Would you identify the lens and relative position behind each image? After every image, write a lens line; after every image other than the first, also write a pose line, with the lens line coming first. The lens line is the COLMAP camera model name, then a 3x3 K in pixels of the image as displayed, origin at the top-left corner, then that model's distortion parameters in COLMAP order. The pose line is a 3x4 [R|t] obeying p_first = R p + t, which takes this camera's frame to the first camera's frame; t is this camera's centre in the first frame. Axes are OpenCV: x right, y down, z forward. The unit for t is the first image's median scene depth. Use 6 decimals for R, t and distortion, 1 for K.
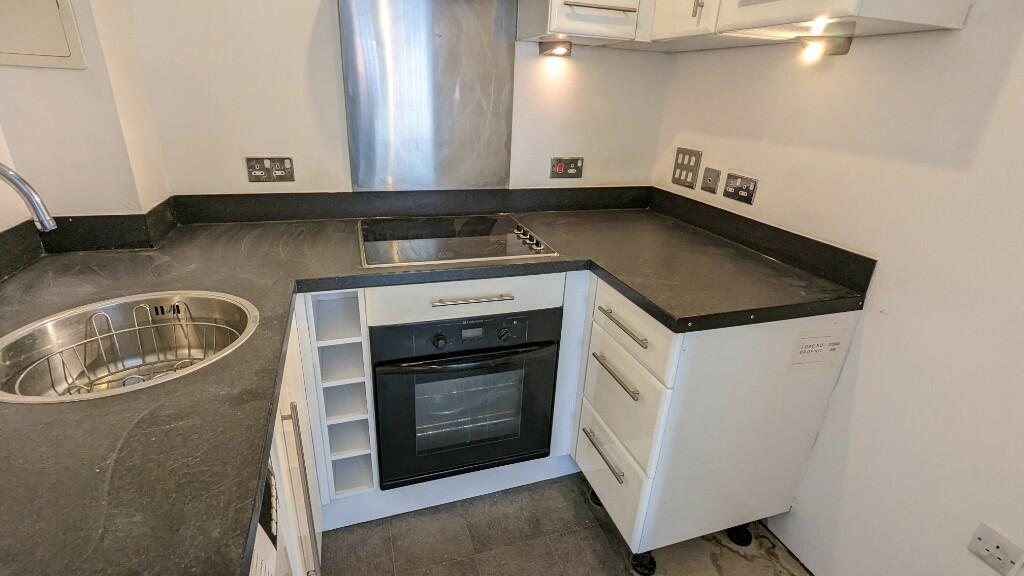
lens RADIAL K [[479.4, 0, 509.2], [0, 479.4, 288.5], [0, 0, 1]] dist [-0.001617, -0.001284]
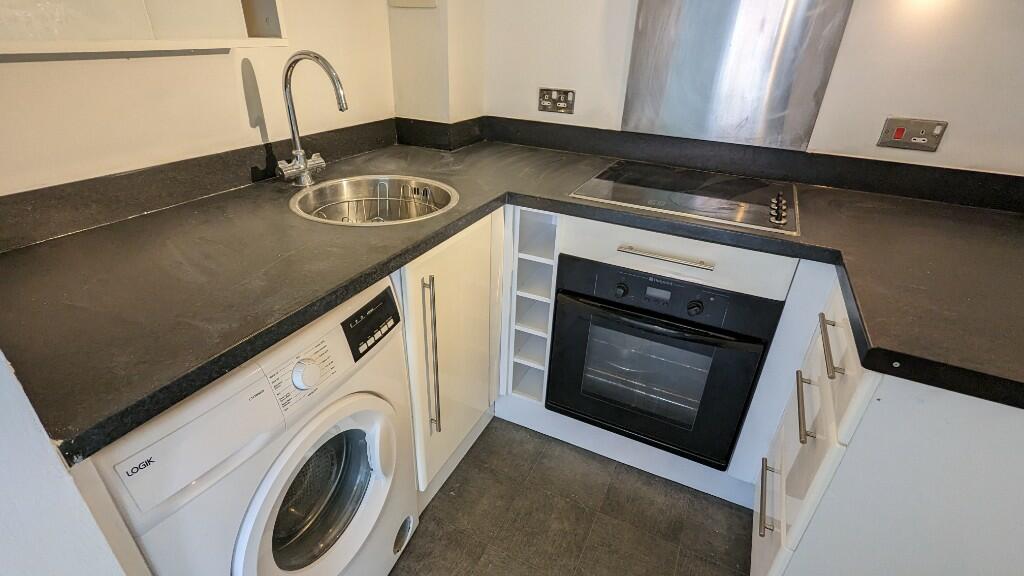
lens RADIAL K [[479.4, 0, 511.8], [0, 479.4, 288.2], [0, 0, 1]] dist [-0.001617, -0.001284]
pose [[0.715754, 0.312280, -0.624642, 0.274961], [-0.268510, 0.948754, 0.166639, 0.005901], [0.644669, 0.048451, 0.762925, 0.119077]]
